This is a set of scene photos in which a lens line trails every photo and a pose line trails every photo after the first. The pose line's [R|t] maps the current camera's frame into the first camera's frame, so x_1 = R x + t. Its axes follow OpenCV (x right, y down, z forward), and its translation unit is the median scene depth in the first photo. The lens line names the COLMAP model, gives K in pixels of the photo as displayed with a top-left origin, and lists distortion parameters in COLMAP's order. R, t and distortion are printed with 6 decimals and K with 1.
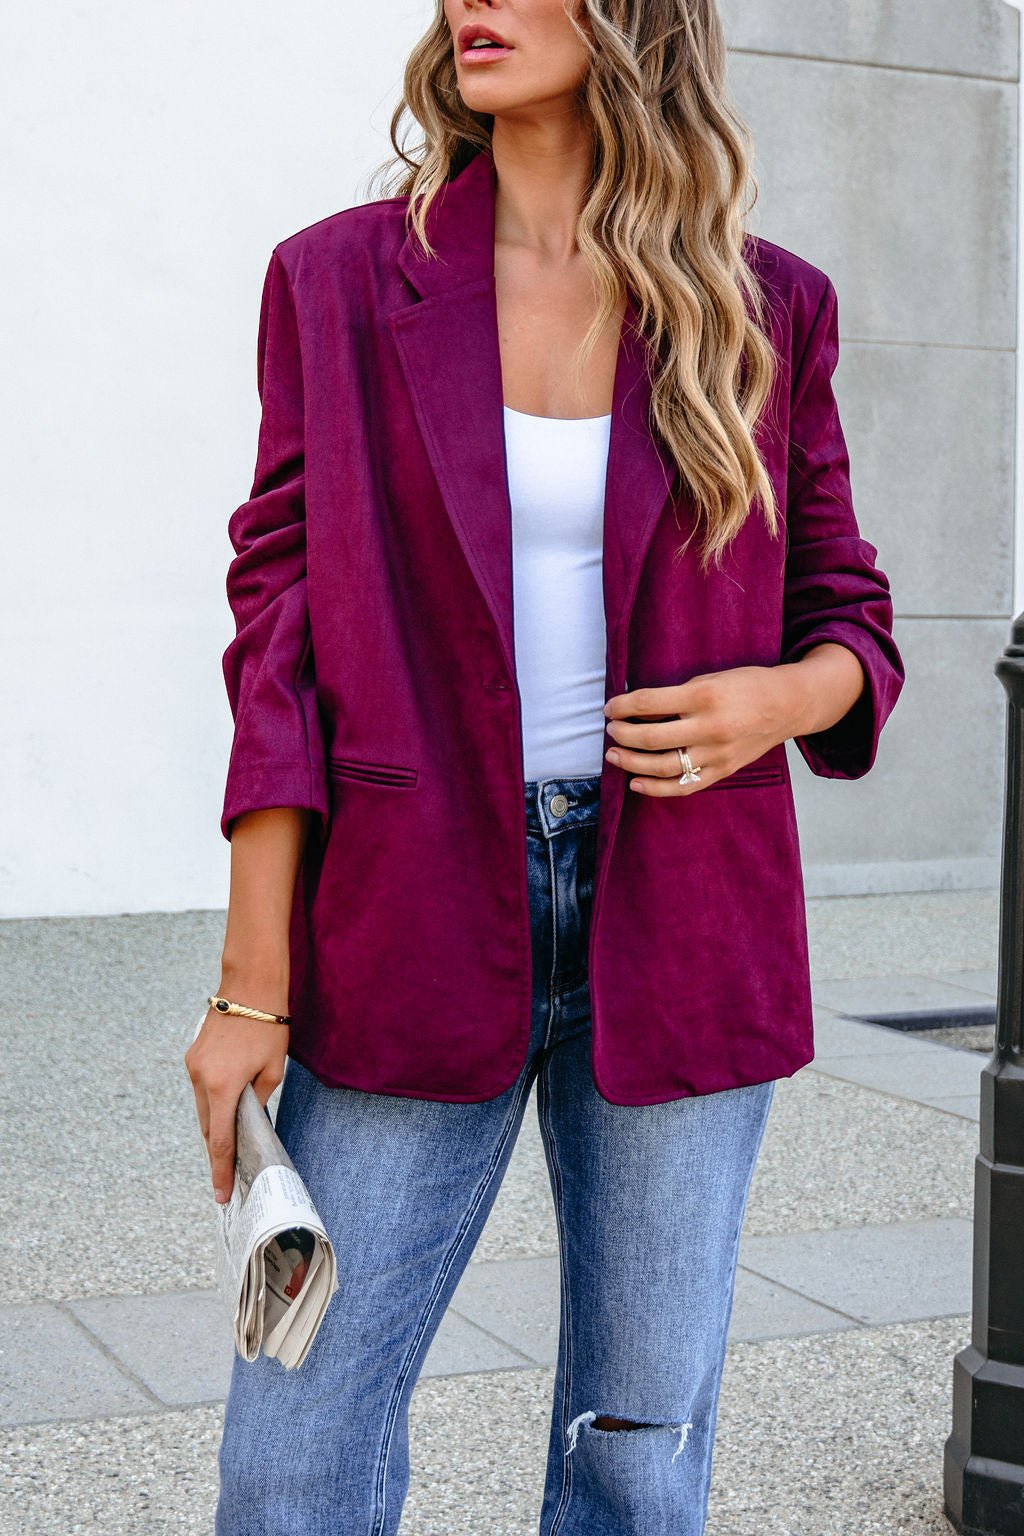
lens RADIAL K [[2631.8, 0, 500.5], [0, 2631.8, 833.0], [0, 0, 1]] dist [-0.076815, 0.000000]
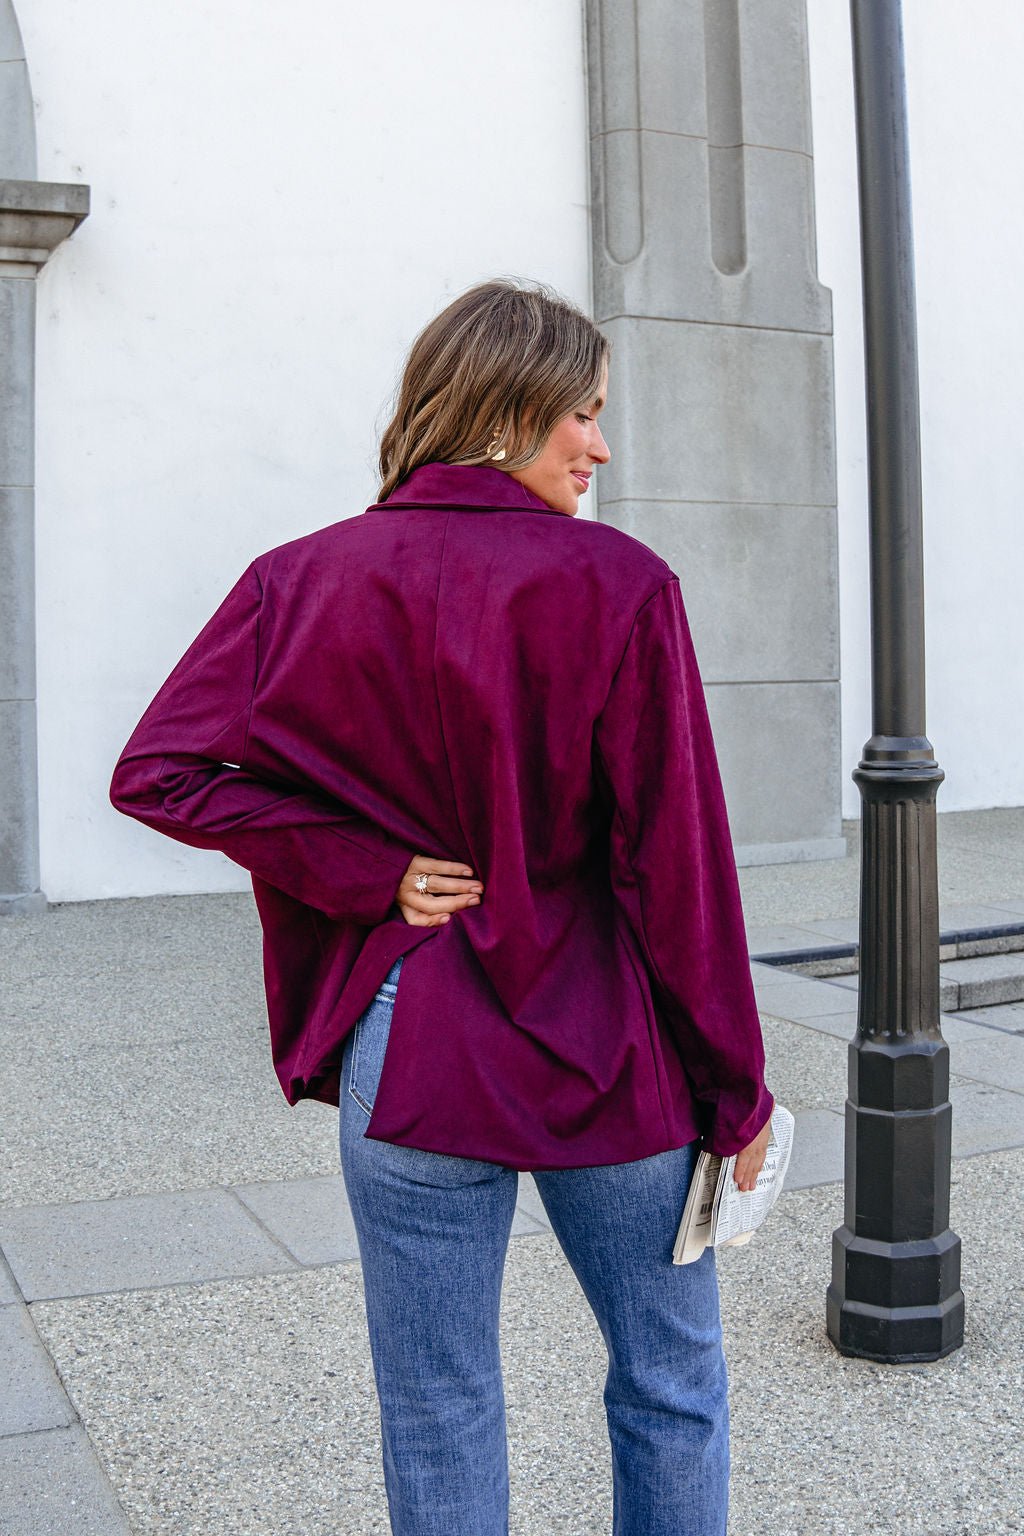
lens RADIAL K [[1728.2, 0, 505.5], [0, 1728.2, 678.5], [0, 0, 1]] dist [-0.183301, 0.000000]
pose [[0.999843, -0.016821, 0.005610, -0.007083], [0.017177, 0.997321, -0.071107, -0.026497], [-0.004399, 0.071192, 0.997453, 0.010700]]
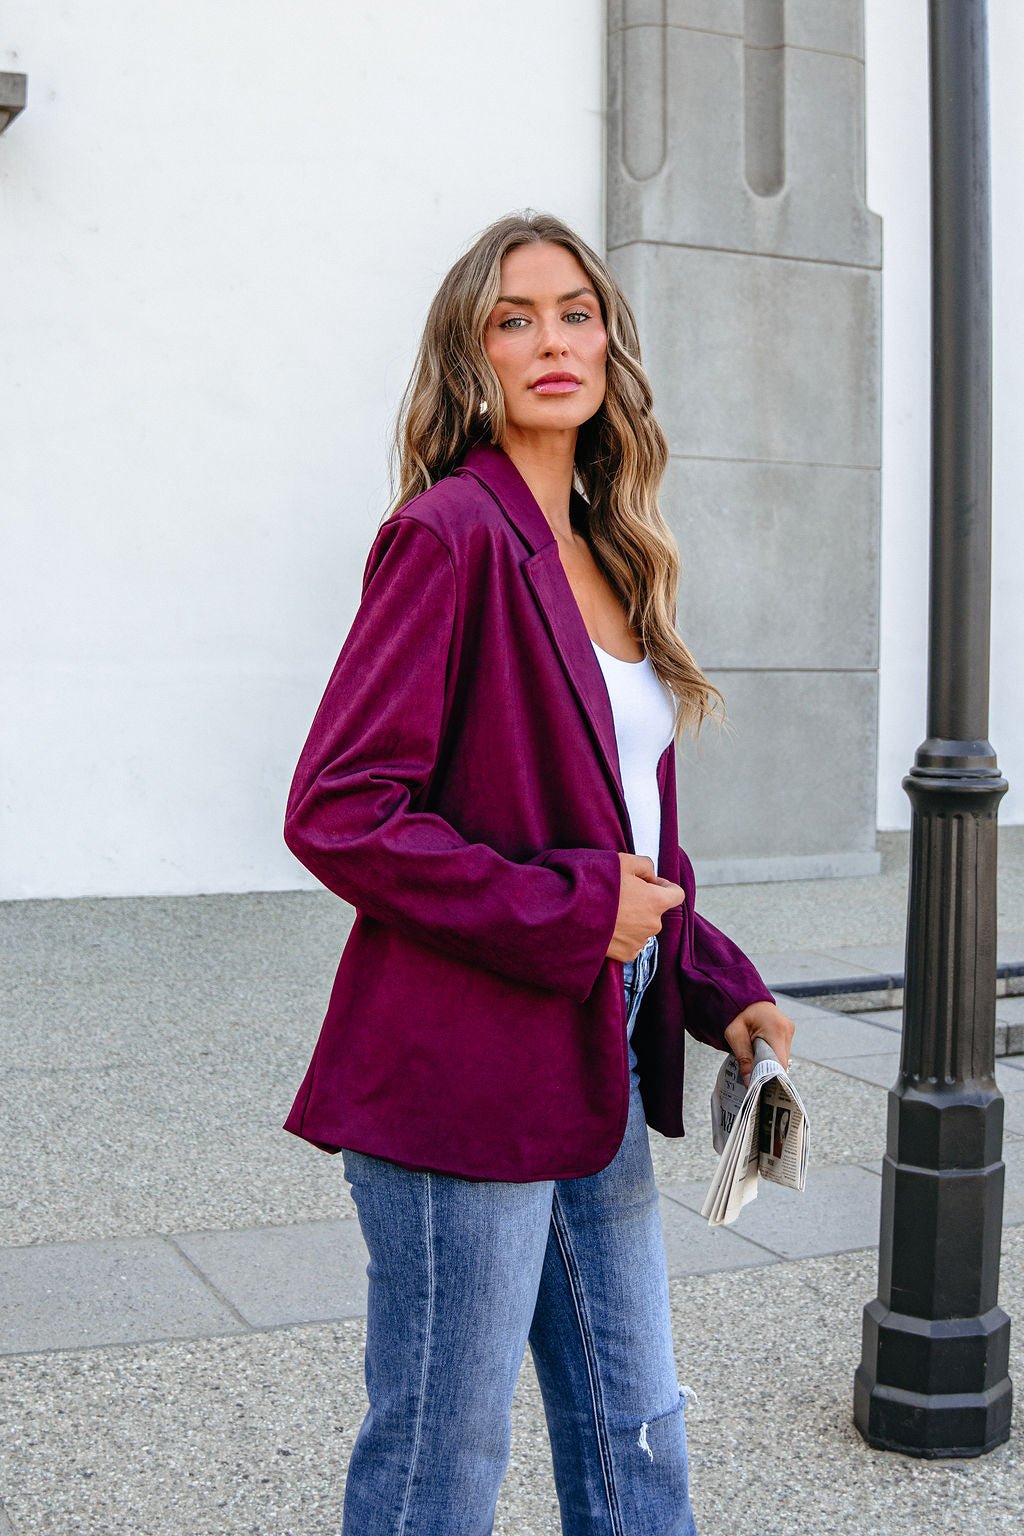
lens RADIAL K [[2004.5, 0, 470.3], [0, 2004.5, 692.1], [0, 0, 1]] dist [-0.187201, 0.000000]
pose [[0.999945, 0.010355, -0.001821, -0.012556], [-0.010437, 0.998538, -0.053038, -0.027285], [0.001270, 0.053054, 0.998591, 0.006717]]
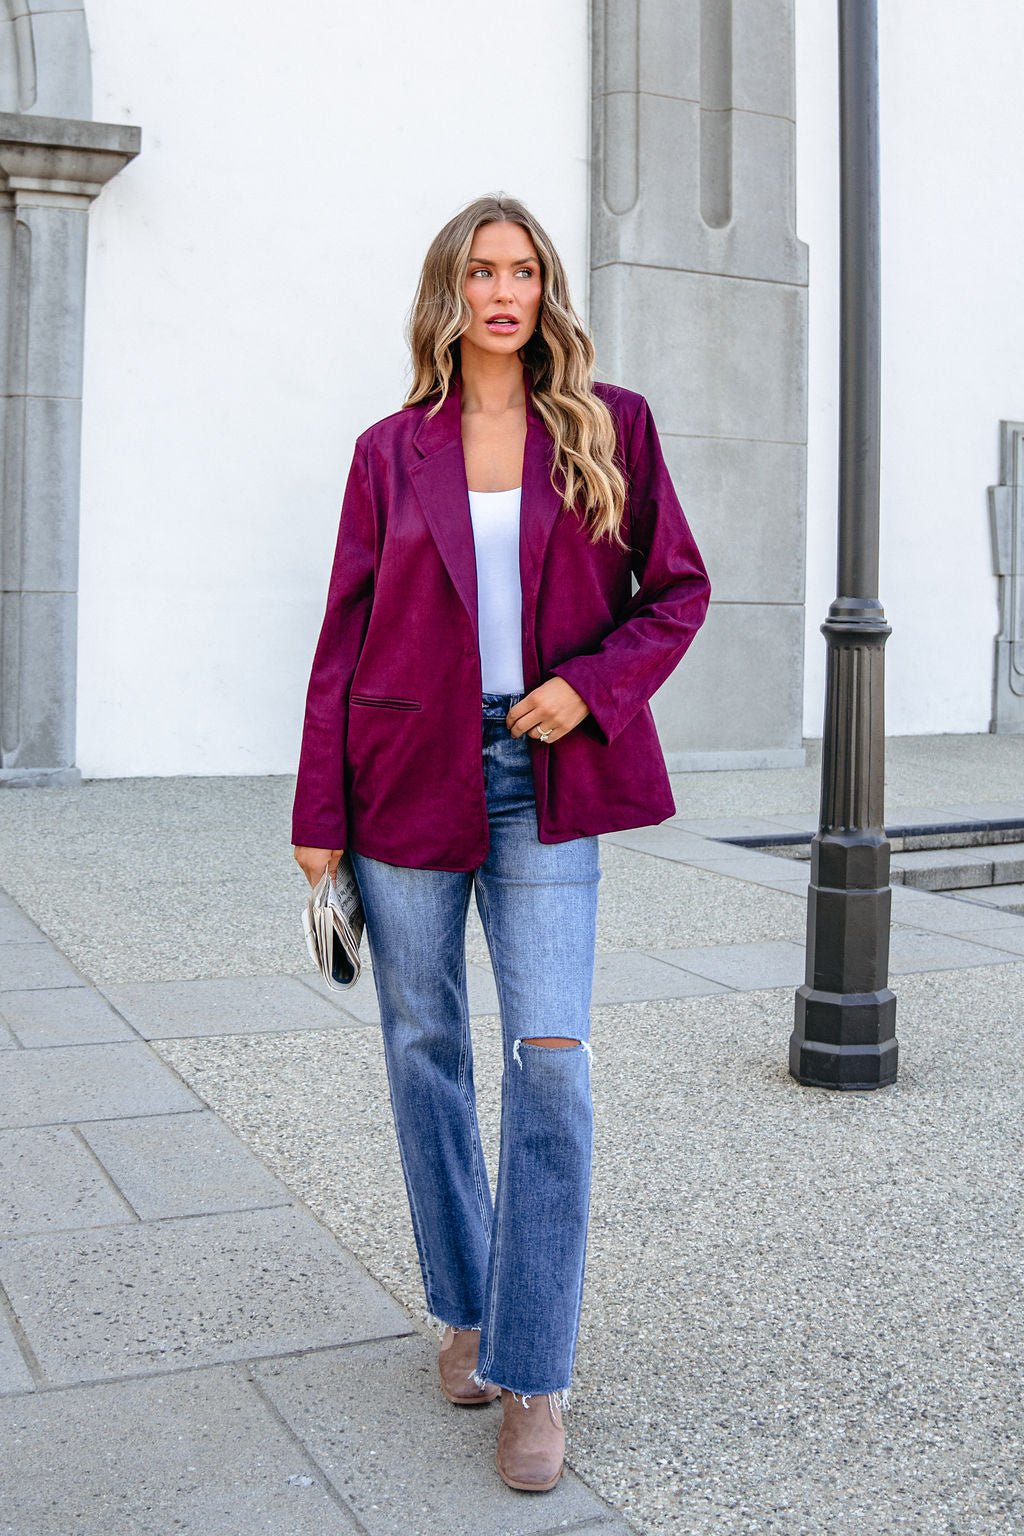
lens RADIAL K [[1722.9, 0, 491.5], [0, 1722.9, 635.9], [0, 0, 1]] dist [-0.189414, 0.000000]
pose [[0.999697, 0.014658, 0.019767, -0.039340], [-0.013421, 0.998028, -0.061314, 0.011514], [-0.020626, 0.061030, 0.997923, -0.125510]]
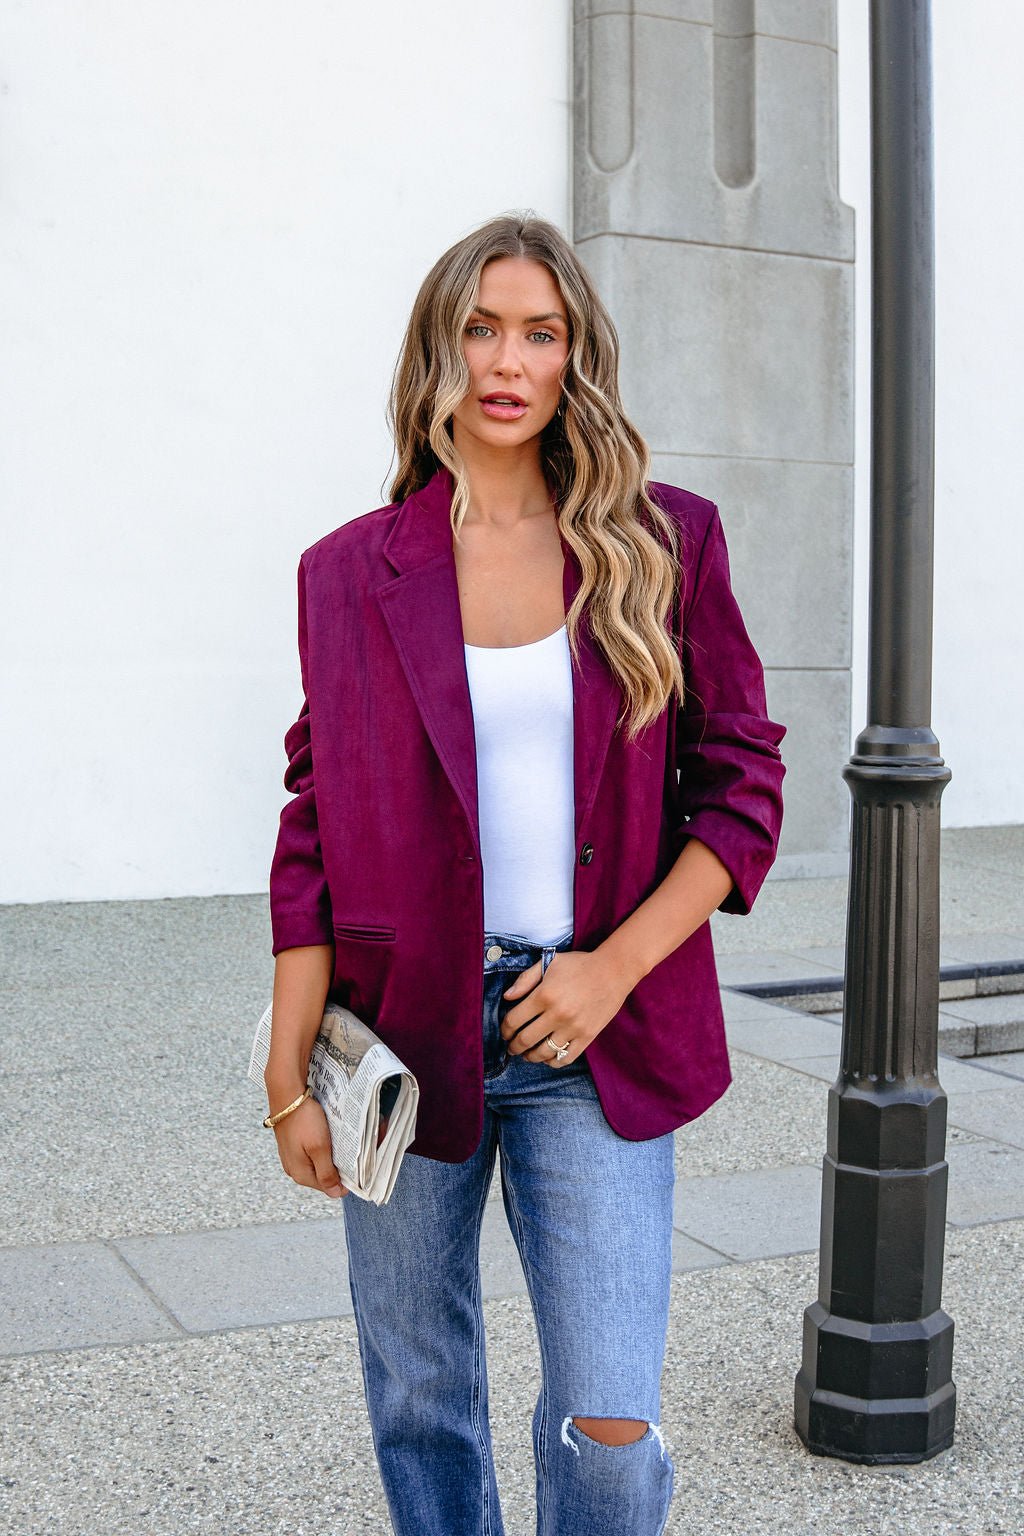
lens RADIAL K [[2004.5, 0, 465.7], [0, 2004.5, 808.4], [0, 0, 1]] dist [-0.187201, 0.000000]
pose [[0.999988, 0.004037, 0.002807, 0.002435], [-0.004042, 0.999990, 0.002053, -0.023887], [-0.002799, -0.002064, 0.999994, 0.021727]]
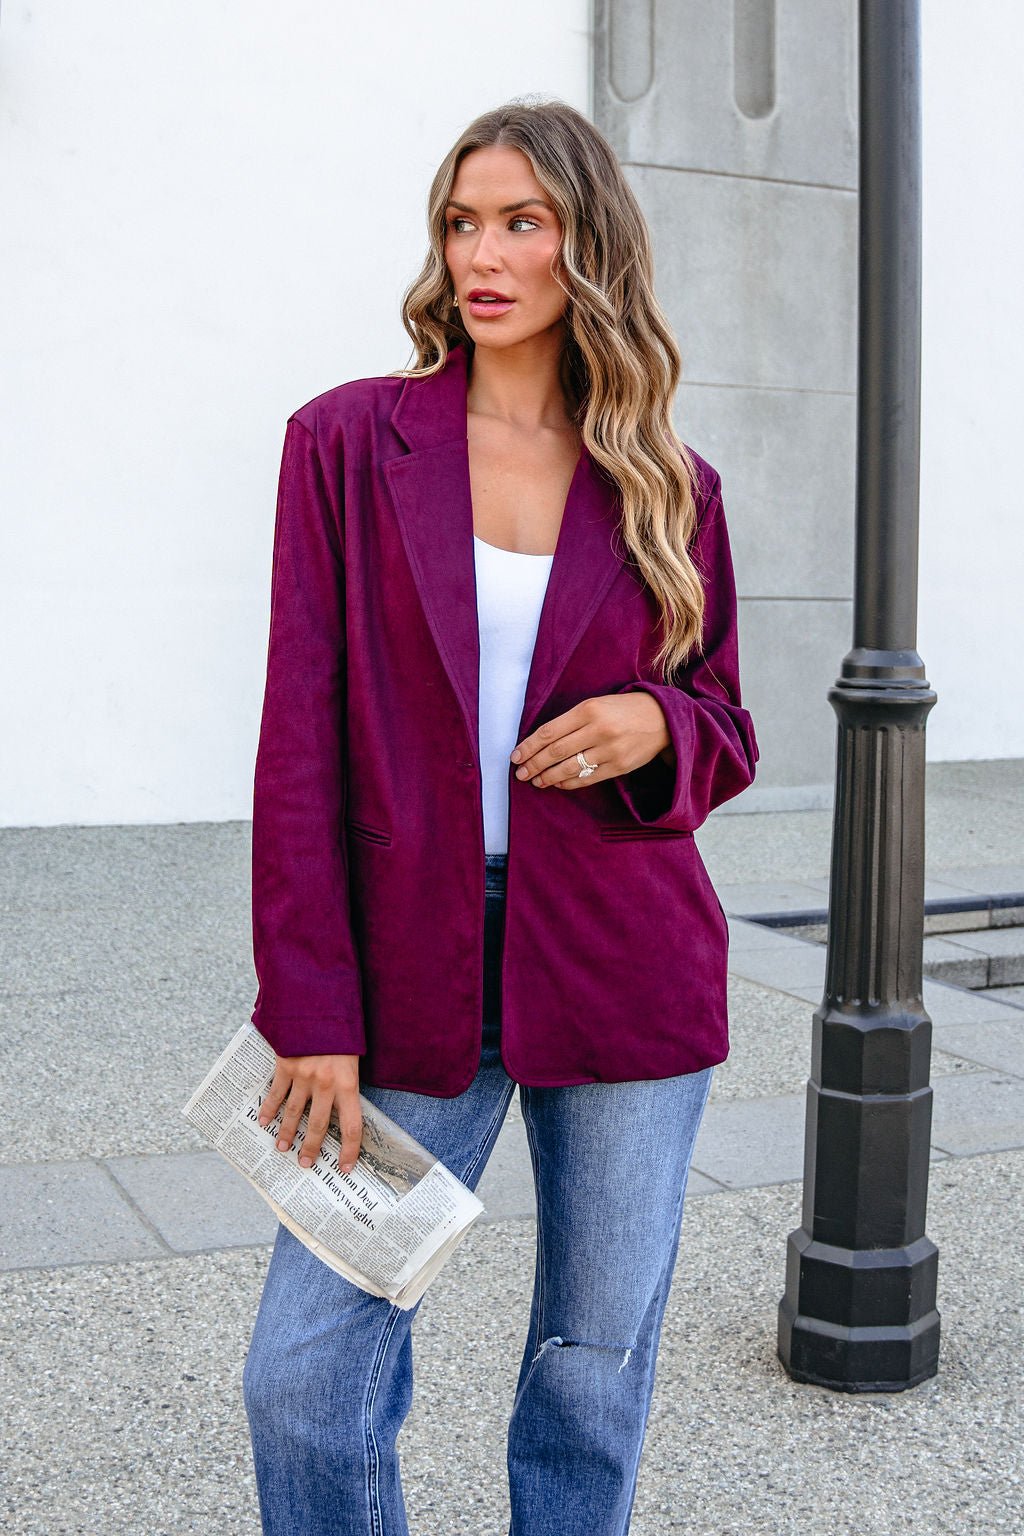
lens RADIAL K [[2004.5, 0, 460.2], [0, 2004.5, 691.7], [0, 0, 1]] dist [-0.187201, 0.000000]
pose [[0.999810, 0.012173, -0.015233, 0.013691], [-0.012503, 0.999684, -0.021786, -0.021141], [0.014963, 0.021972, 0.999647, 0.021734]]
